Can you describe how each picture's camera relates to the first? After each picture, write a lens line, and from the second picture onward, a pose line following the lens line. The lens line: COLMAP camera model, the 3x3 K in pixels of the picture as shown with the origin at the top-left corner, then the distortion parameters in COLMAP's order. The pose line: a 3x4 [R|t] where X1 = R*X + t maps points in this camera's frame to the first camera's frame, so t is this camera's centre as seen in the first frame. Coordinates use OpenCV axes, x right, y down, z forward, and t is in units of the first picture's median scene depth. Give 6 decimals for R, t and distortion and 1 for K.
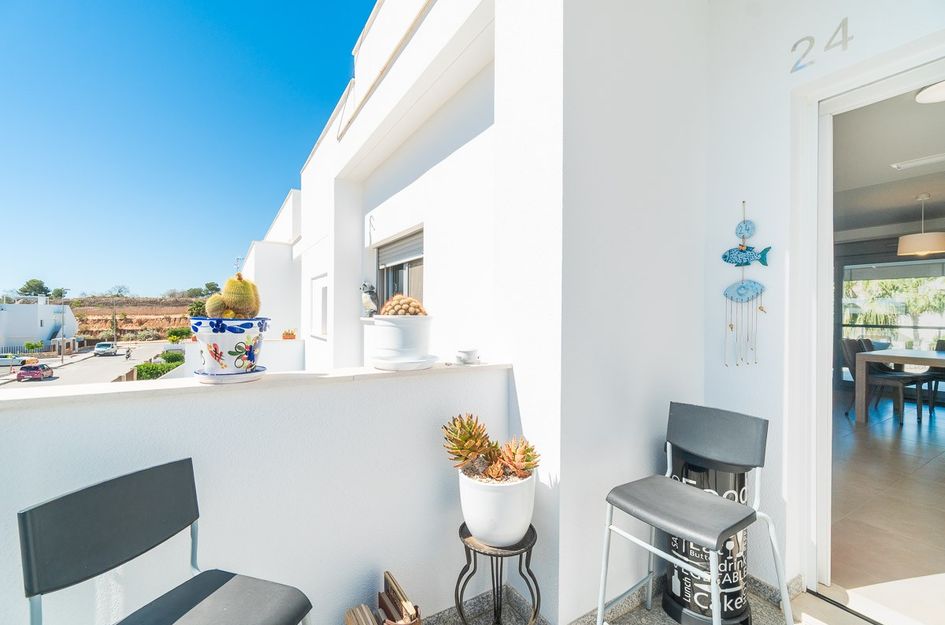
lens RADIAL K [[402.5, 0, 465.6], [0, 402.5, 315.9], [0, 0, 1]] dist [-0.001680, -0.000404]
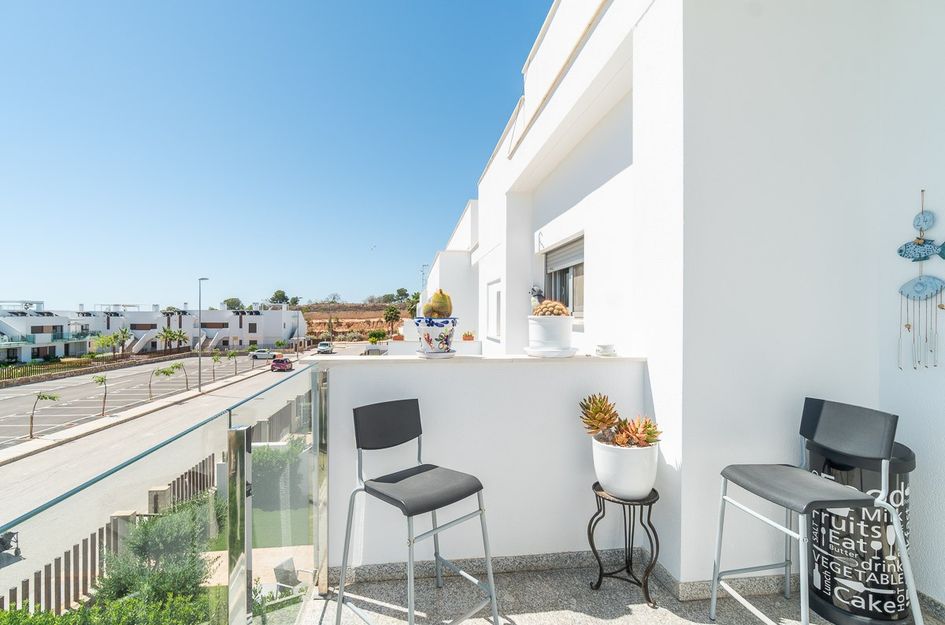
lens RADIAL K [[446.0, 0, 472.5], [0, 446.0, 312.5], [0, 0, 1]] dist [-0.000110, -0.000031]
pose [[0.919917, -0.008340, -0.392026, 0.143265], [0.002424, 0.999876, -0.015584, 0.007668], [0.392107, 0.013386, 0.919822, -0.337871]]
